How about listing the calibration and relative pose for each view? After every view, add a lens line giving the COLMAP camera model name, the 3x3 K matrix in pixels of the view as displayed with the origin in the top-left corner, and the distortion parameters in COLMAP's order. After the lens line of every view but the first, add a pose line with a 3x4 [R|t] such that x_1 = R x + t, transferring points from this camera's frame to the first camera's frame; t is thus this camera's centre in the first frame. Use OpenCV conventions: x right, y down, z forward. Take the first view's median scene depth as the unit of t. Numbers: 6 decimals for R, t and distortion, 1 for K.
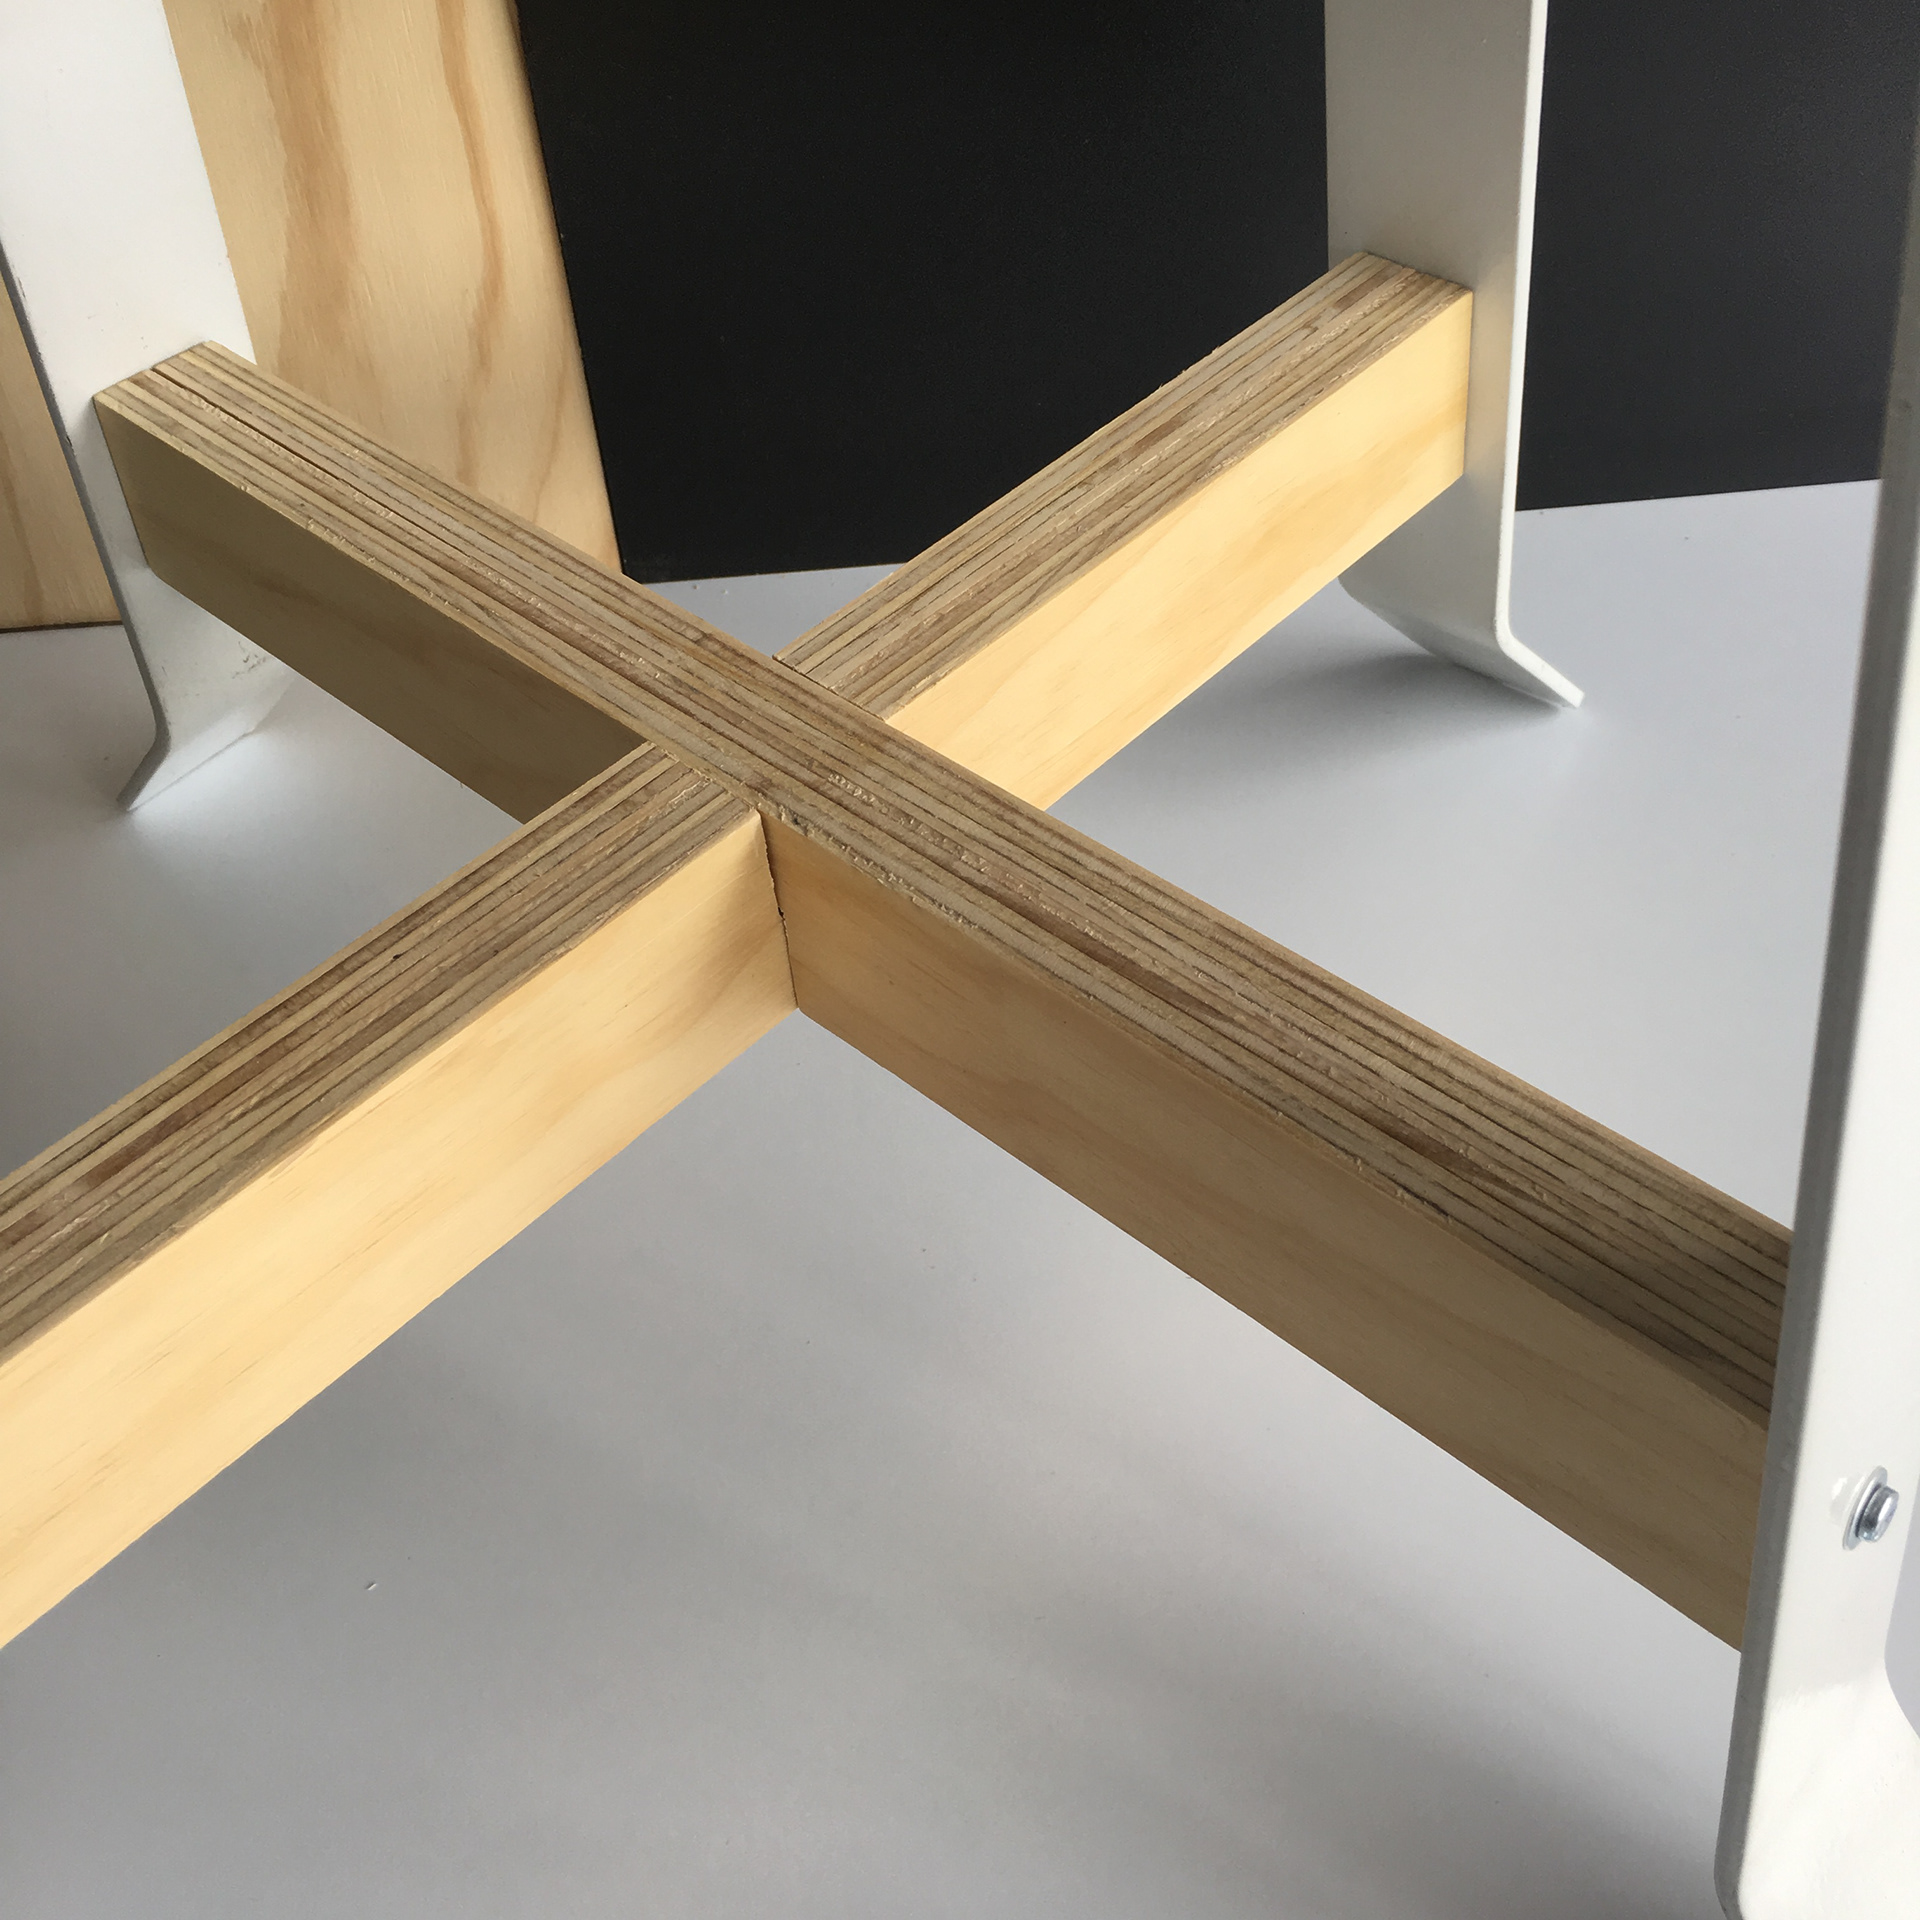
lens RADIAL K [[2247.1, 0, 955.5], [0, 2247.1, 964.1], [0, 0, 1]] dist [0.031531, 0.000000]
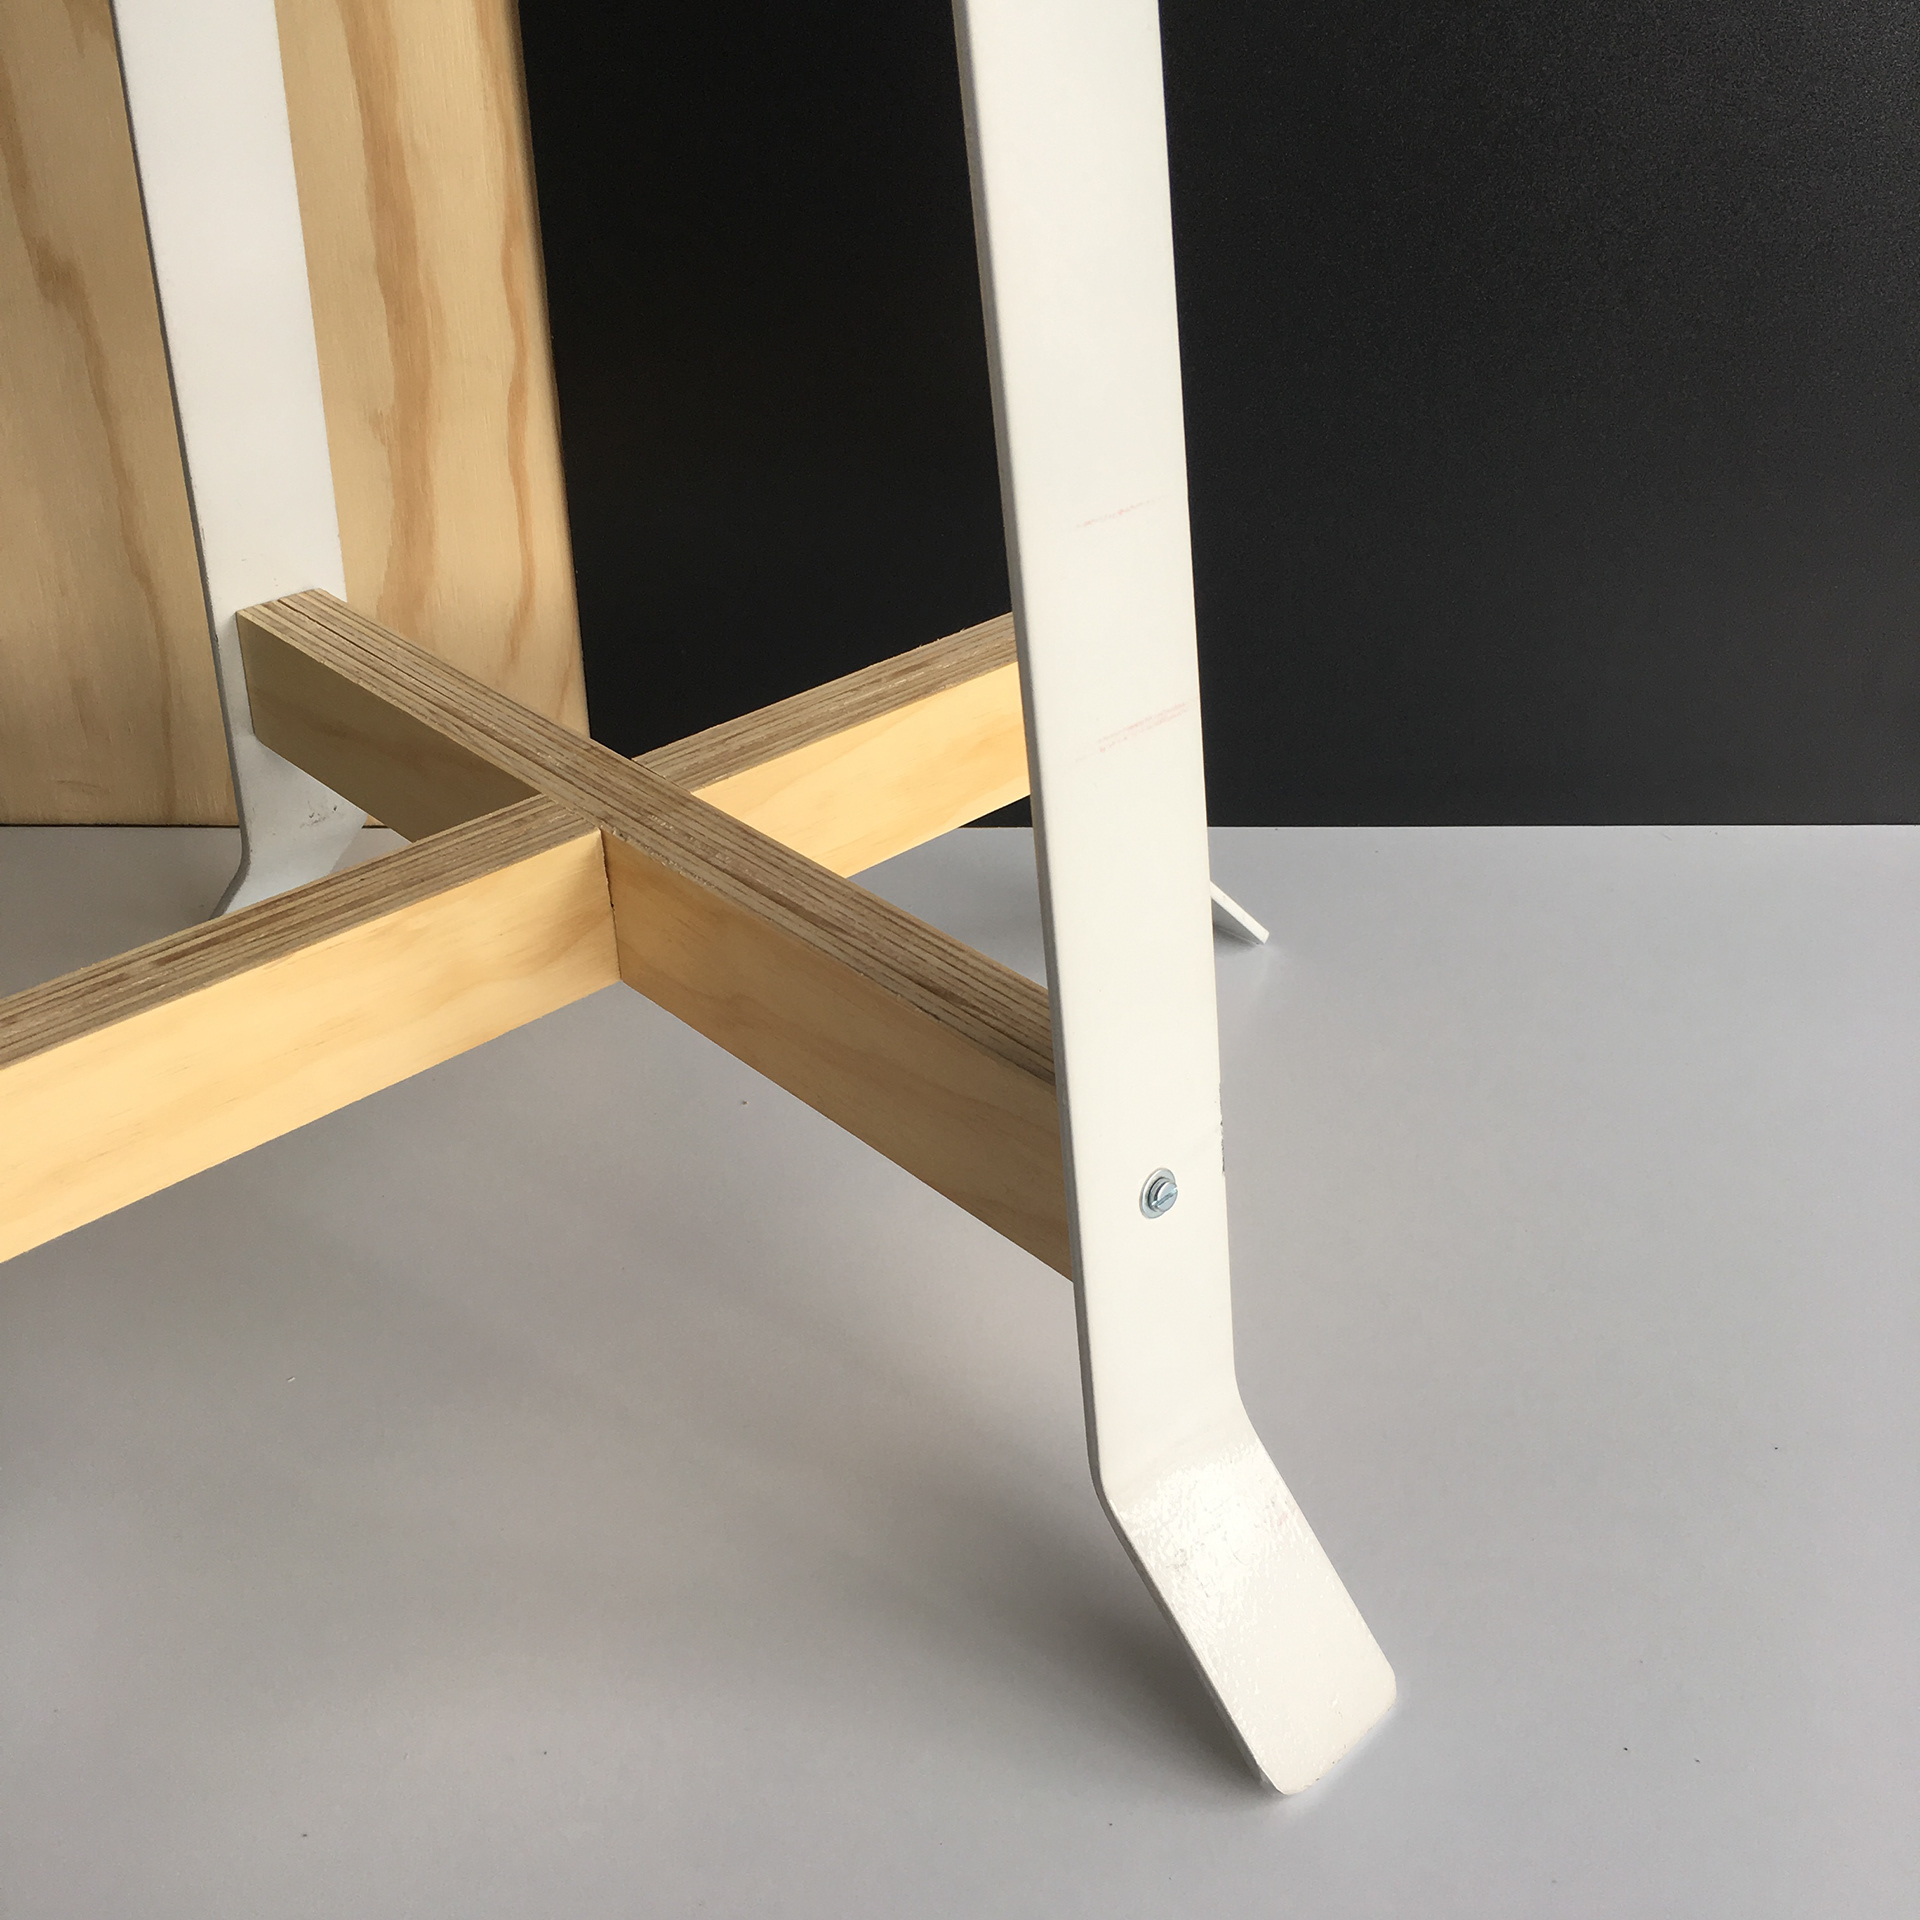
lens RADIAL K [[2247.1, 0, 973.2], [0, 2247.1, 955.5], [0, 0, 1]] dist [0.031531, 0.000000]
pose [[0.996152, 0.079244, -0.037427, 0.234307], [-0.085849, 0.968207, -0.234959, 0.357098], [0.017618, 0.237268, 0.971284, -0.514869]]
